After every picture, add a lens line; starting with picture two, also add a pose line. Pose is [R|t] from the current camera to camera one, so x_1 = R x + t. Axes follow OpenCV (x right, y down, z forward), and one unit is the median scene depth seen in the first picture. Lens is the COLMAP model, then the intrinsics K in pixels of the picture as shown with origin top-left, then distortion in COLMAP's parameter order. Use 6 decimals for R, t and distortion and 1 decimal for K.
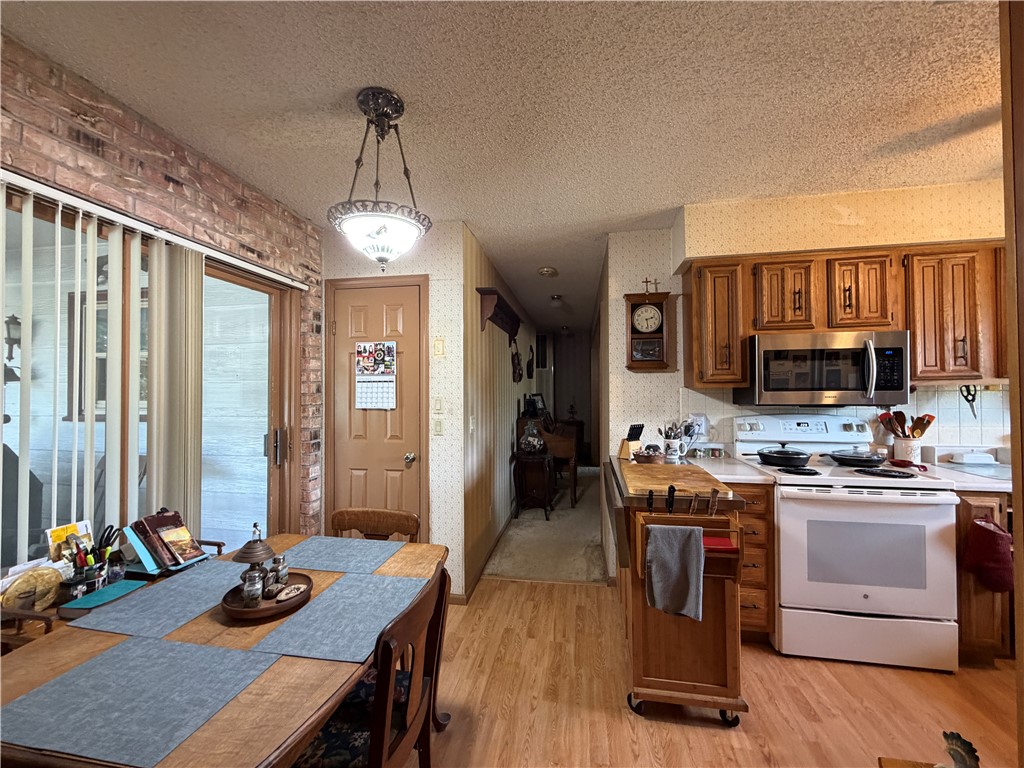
lens RADIAL K [[409.4, 0, 509.0], [0, 409.4, 384.8], [0, 0, 1]] dist [-0.001728, 0.000793]
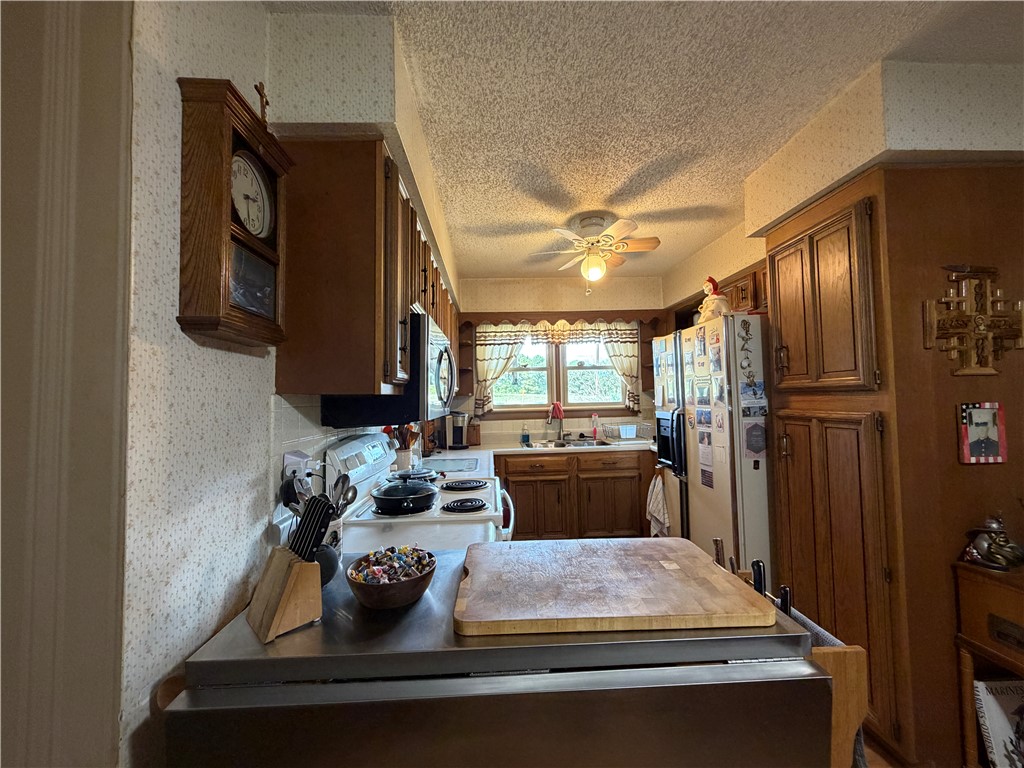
lens RADIAL K [[409.4, 0, 509.0], [0, 409.4, 383.7], [0, 0, 1]] dist [-0.001728, 0.000793]
pose [[-0.226393, 0.047505, 0.972877, -0.055634], [0.006685, 0.998862, -0.047218, 0.020863], [-0.974013, -0.004187, -0.226453, 1.044721]]
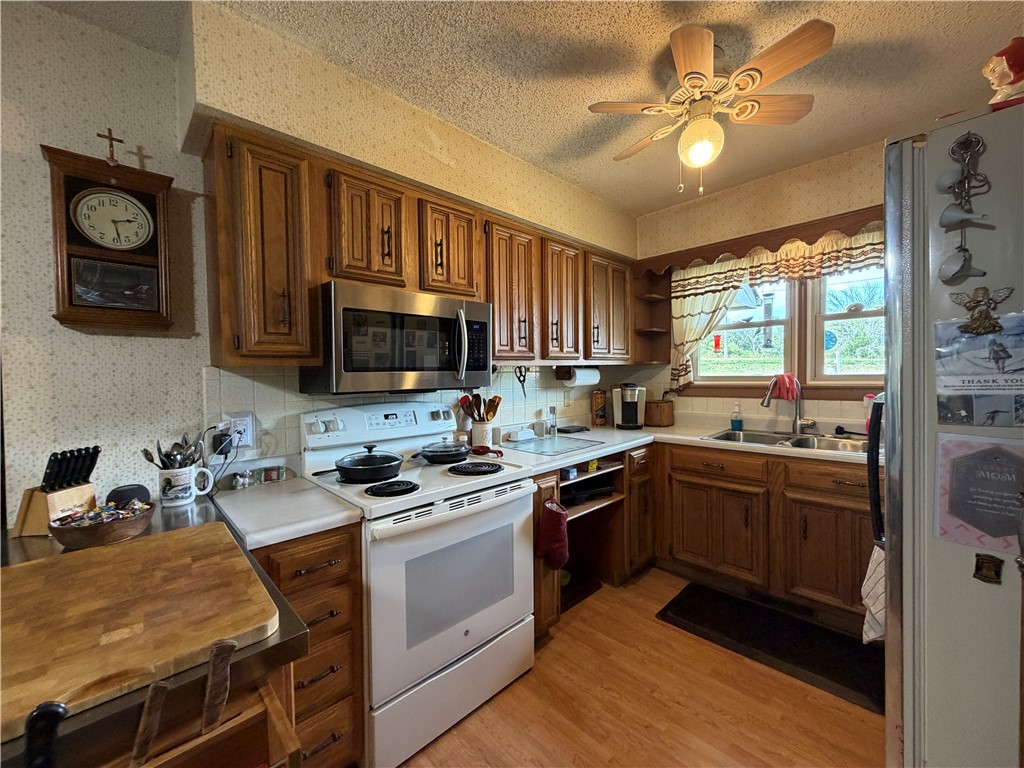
lens RADIAL K [[409.4, 0, 512.3], [0, 409.4, 383.8], [0, 0, 1]] dist [-0.001728, 0.000793]
pose [[0.579818, -0.022074, 0.814447, 0.259662], [-0.002107, 0.999589, 0.028592, 0.016027], [-0.814743, -0.018294, 0.579534, 0.423928]]
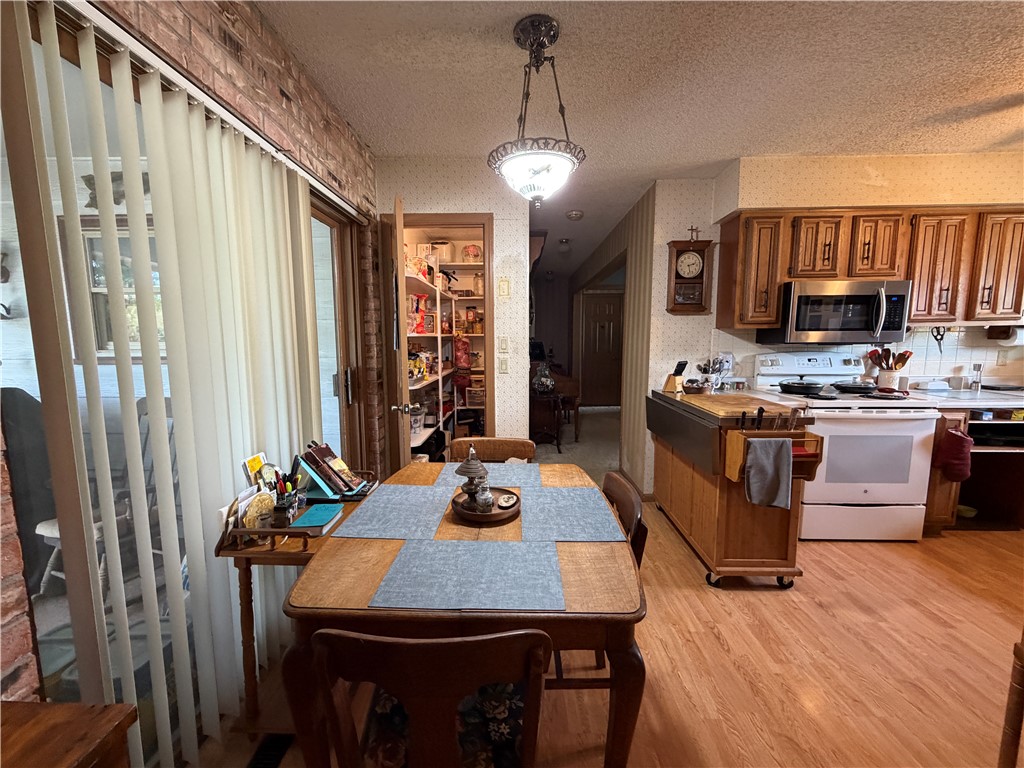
lens RADIAL K [[409.4, 0, 509.9], [0, 409.4, 384.5], [0, 0, 1]] dist [-0.001728, 0.000793]
pose [[0.988797, -0.016373, 0.148363, -0.366343], [-0.002705, 0.991836, 0.127489, 0.020372], [-0.149239, -0.126462, 0.980681, -0.045133]]
